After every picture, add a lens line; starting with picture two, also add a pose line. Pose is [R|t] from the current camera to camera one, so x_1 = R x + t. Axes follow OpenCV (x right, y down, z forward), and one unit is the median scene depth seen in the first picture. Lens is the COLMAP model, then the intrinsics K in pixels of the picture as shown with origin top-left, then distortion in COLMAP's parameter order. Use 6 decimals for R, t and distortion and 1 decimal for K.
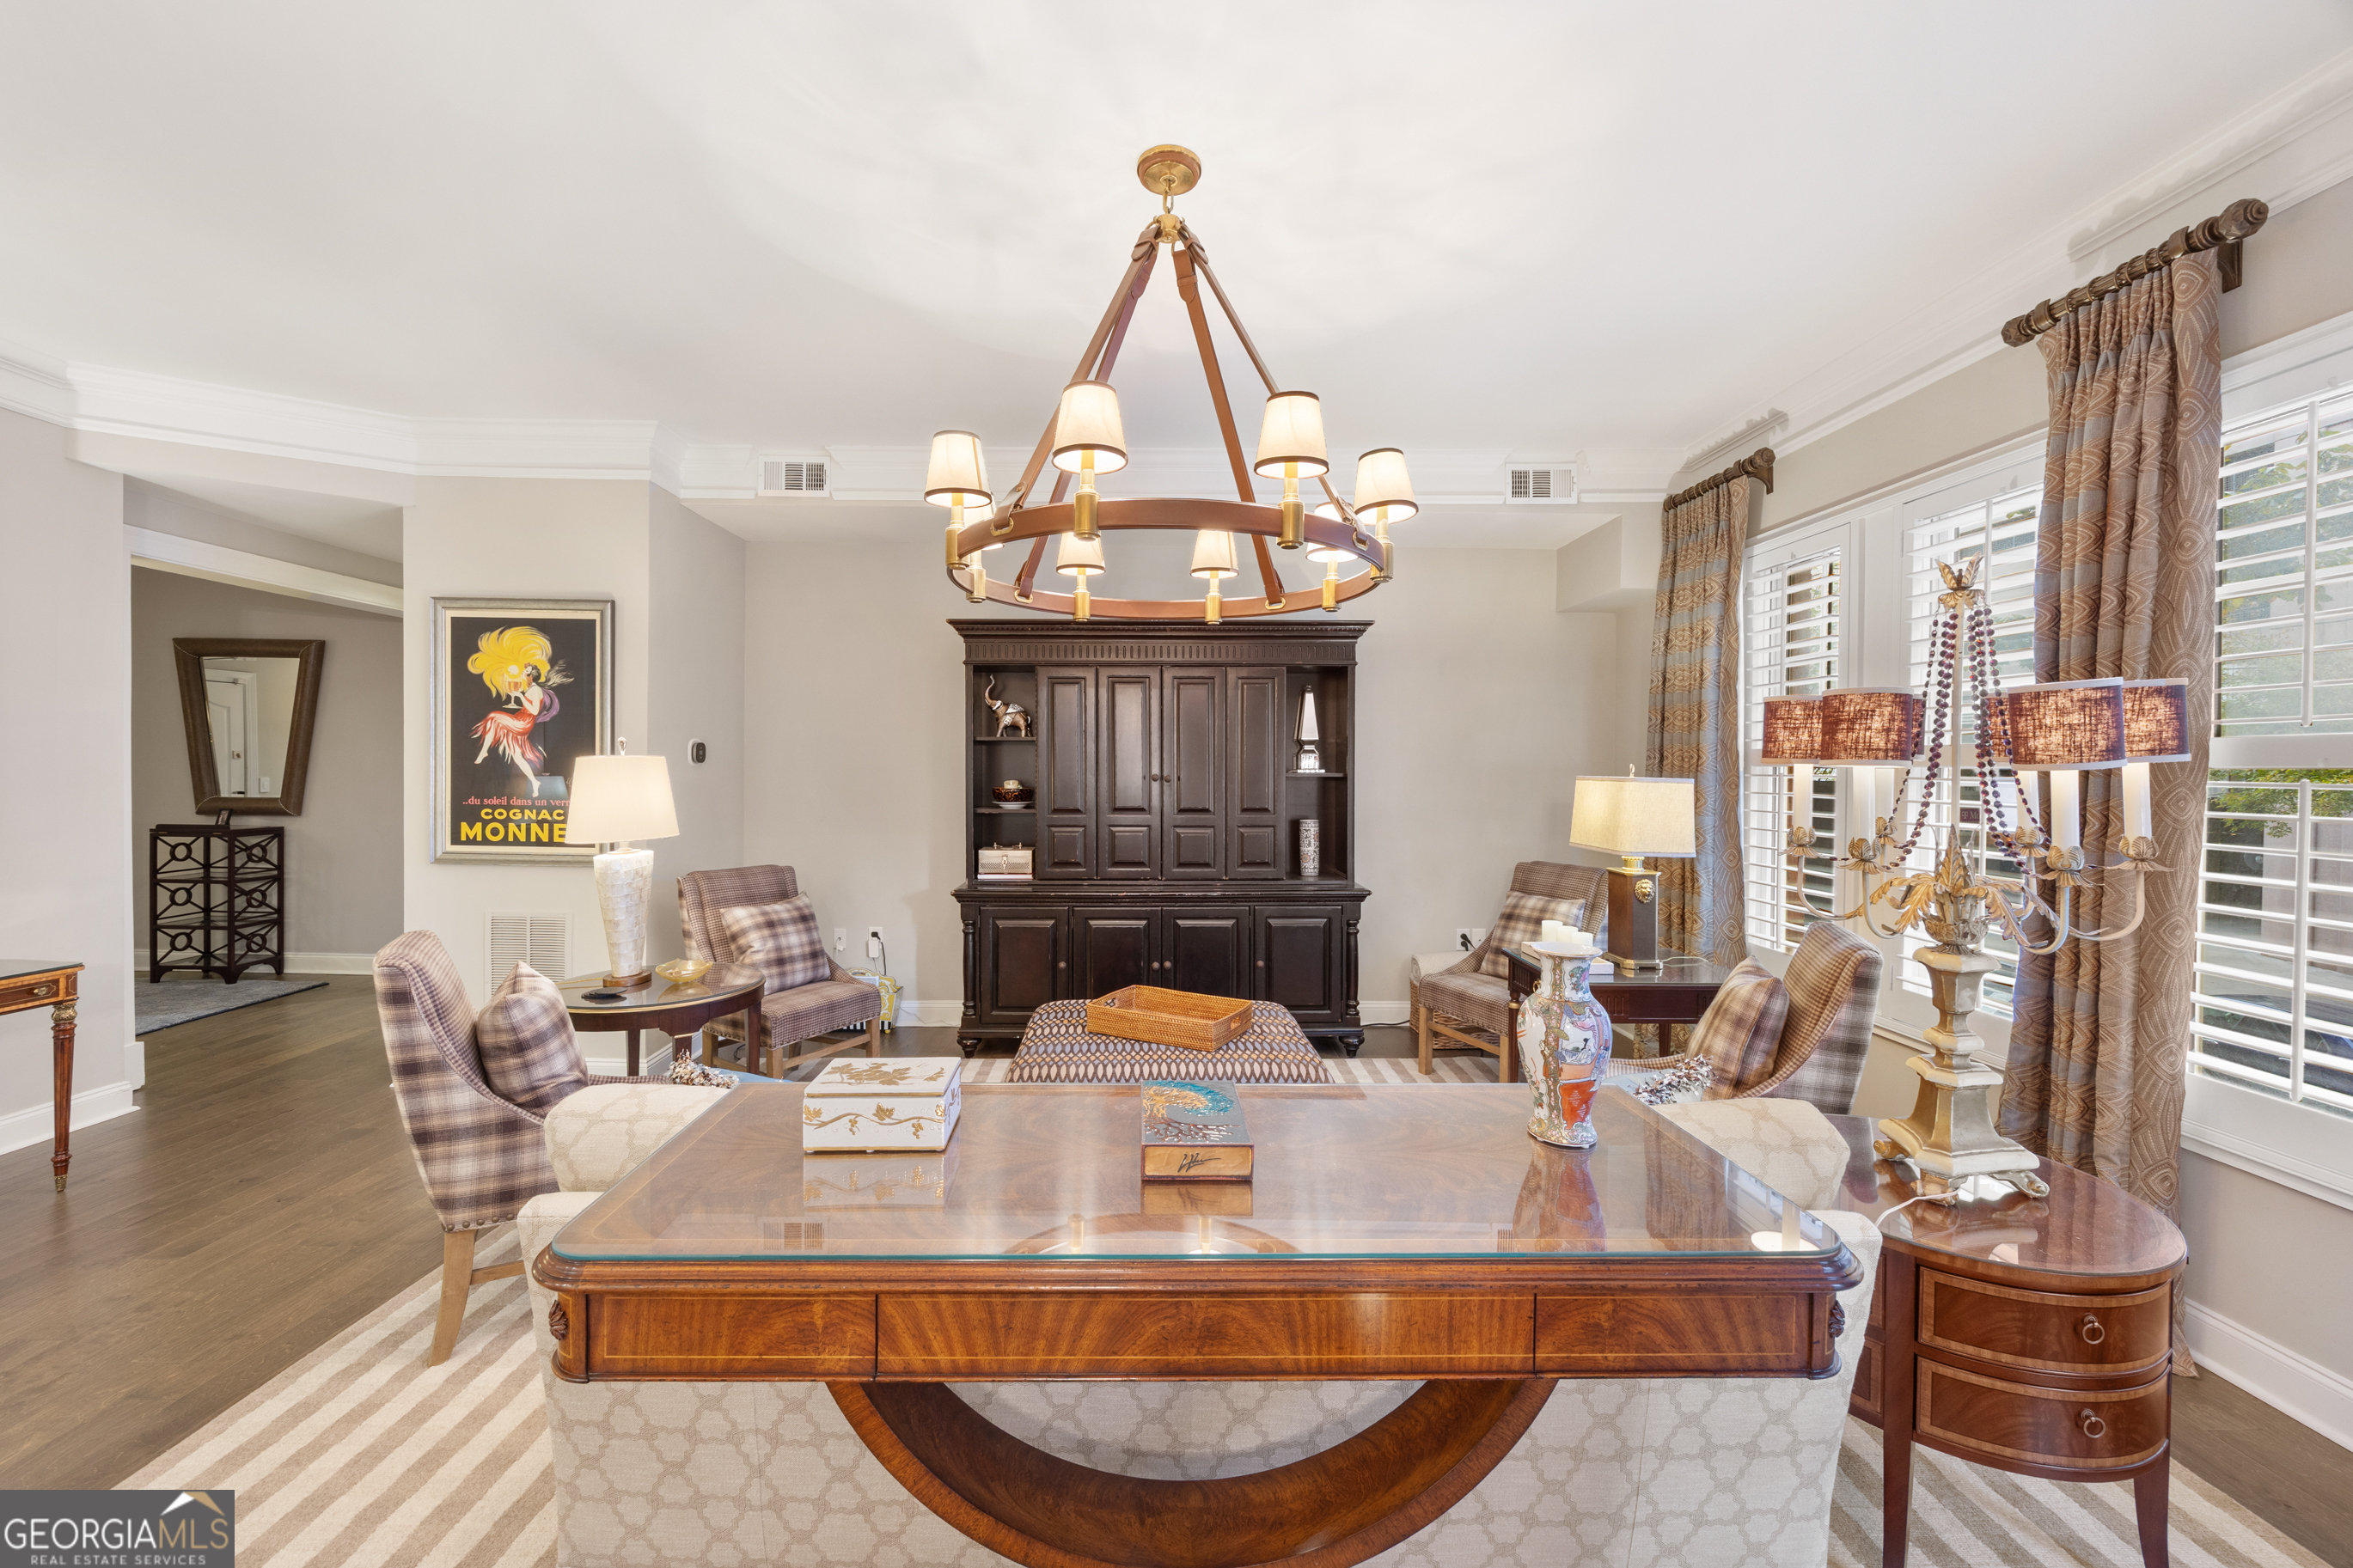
lens RADIAL K [[908.6, 0, 1174.5], [0, 908.6, 781.4], [0, 0, 1]] dist [-0.002015, 0.000011]
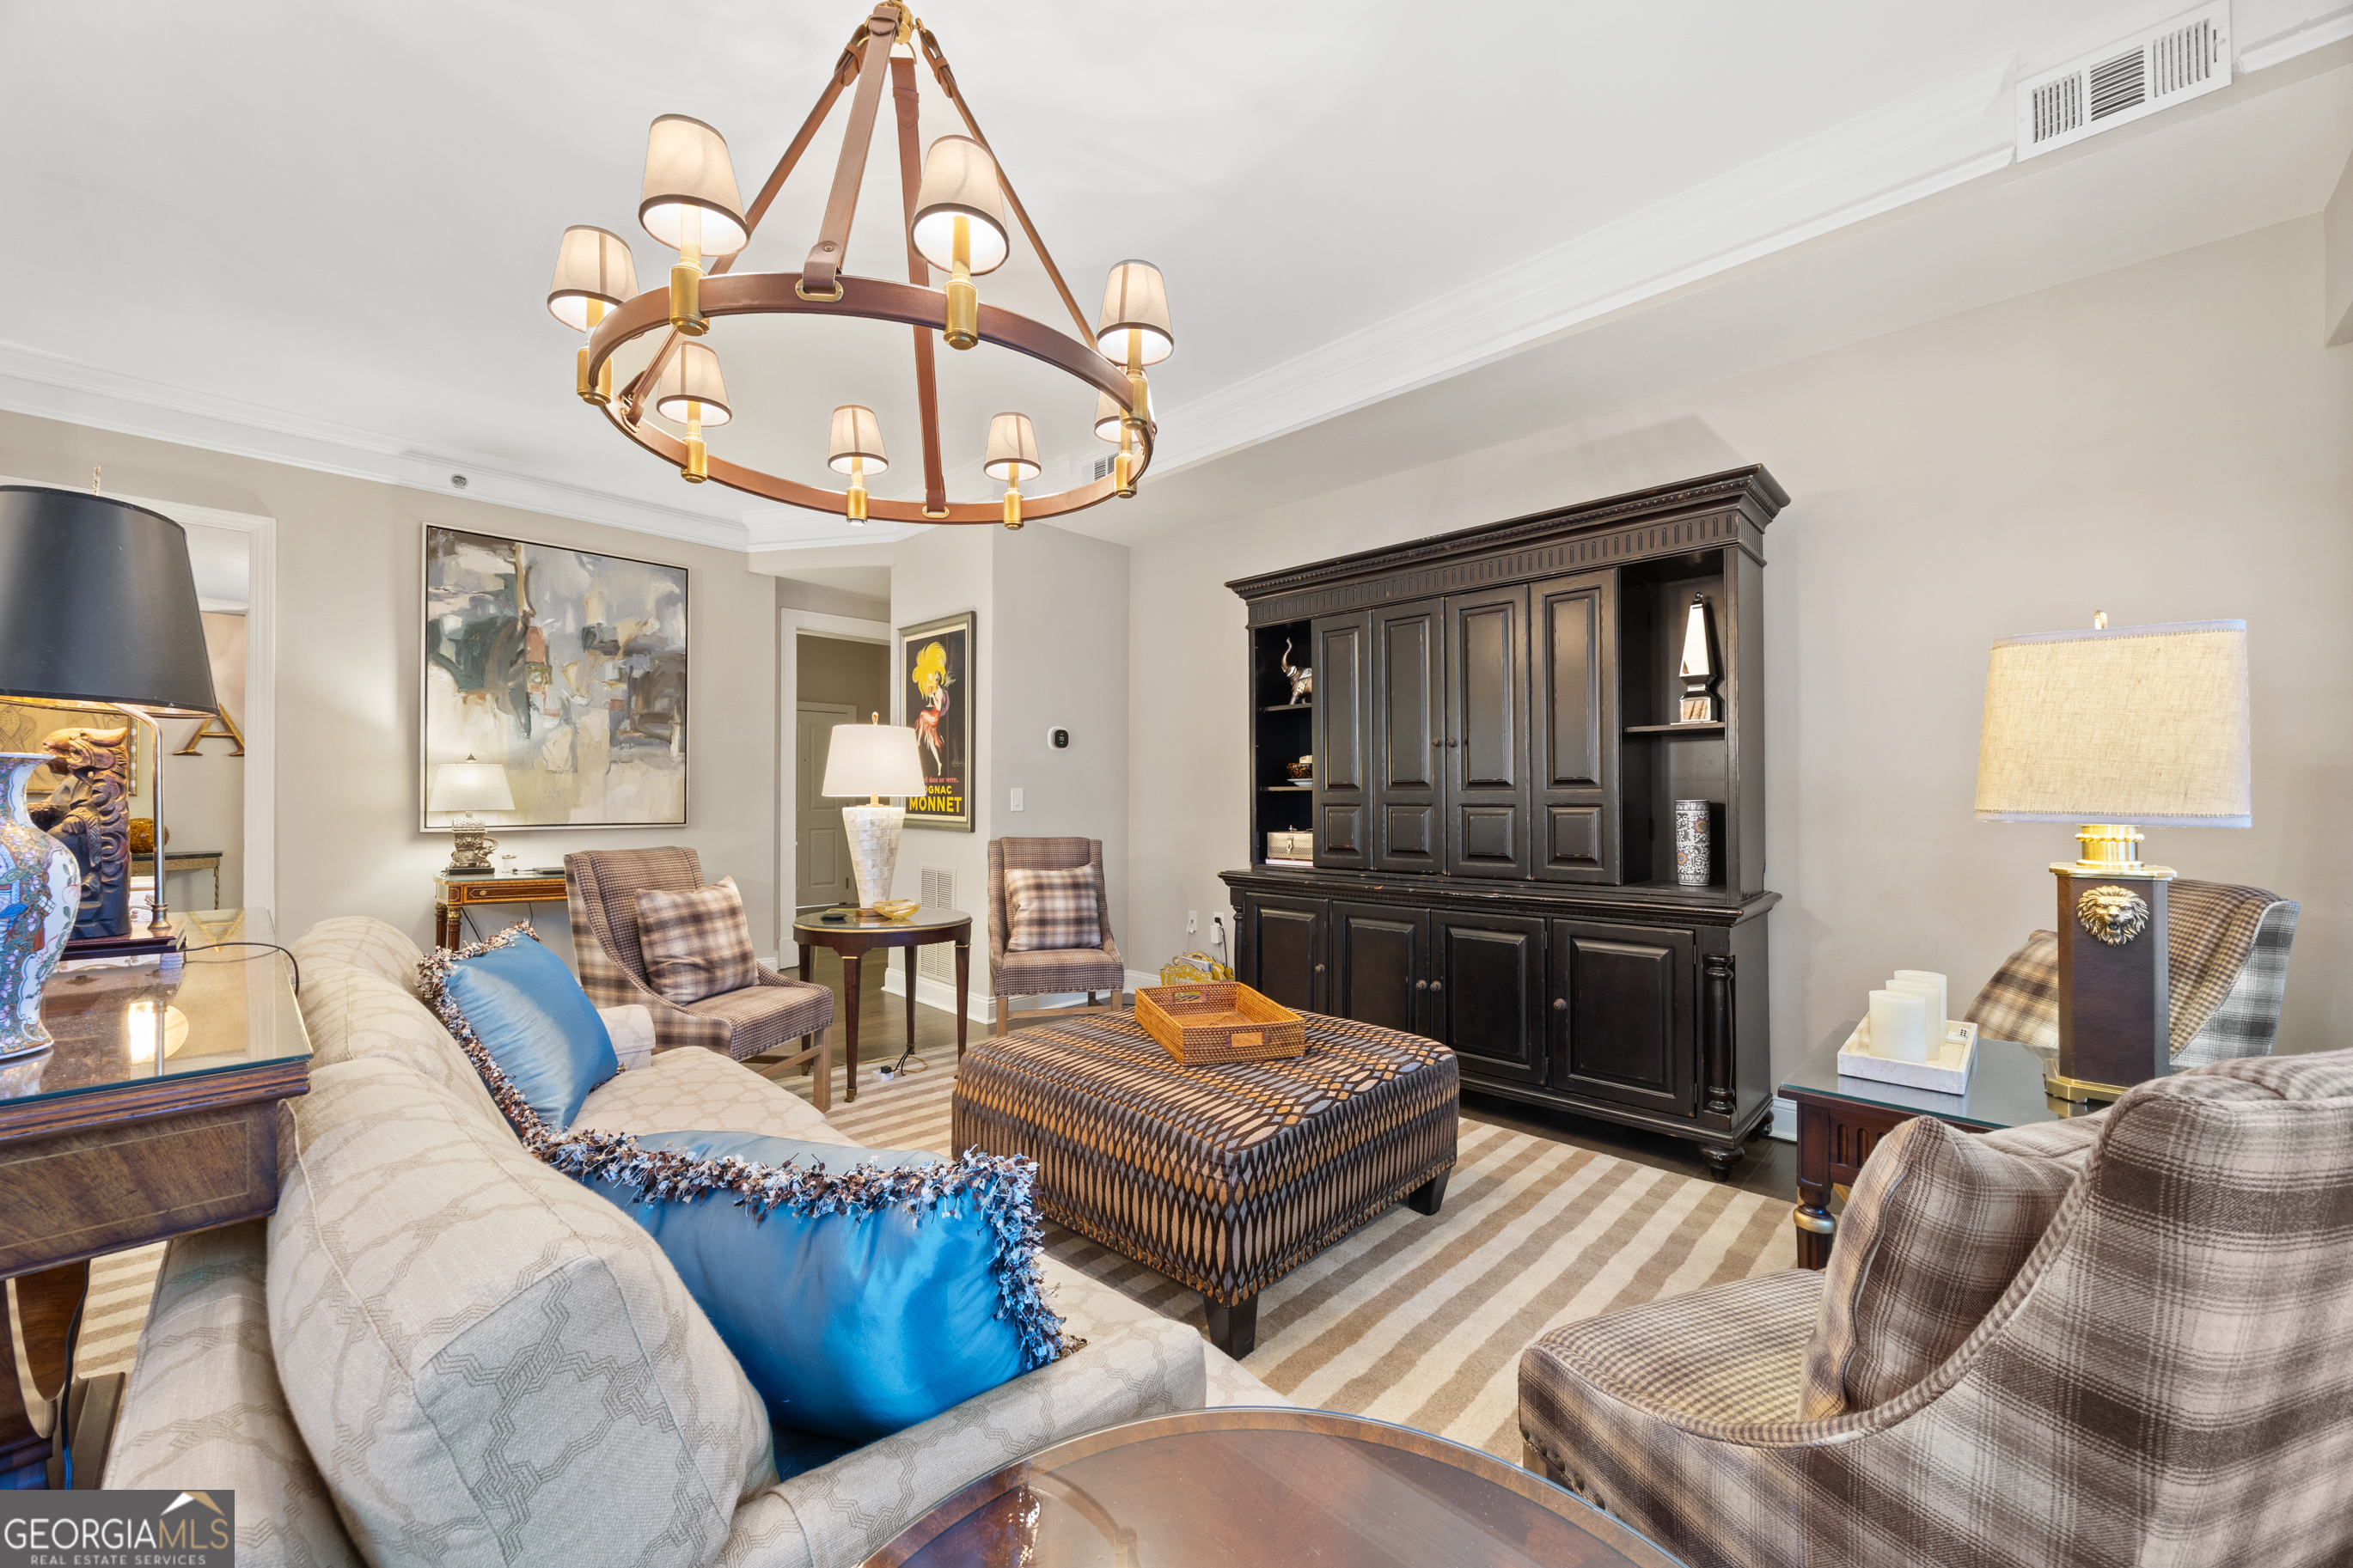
lens RADIAL K [[908.6, 0, 1173.3], [0, 908.6, 791.9], [0, 0, 1]] dist [-0.002015, 0.000011]
pose [[0.701432, -0.010548, -0.712658, 0.424930], [-0.007202, 0.999735, -0.021886, 0.065074], [0.712700, 0.020484, 0.701170, 0.344699]]
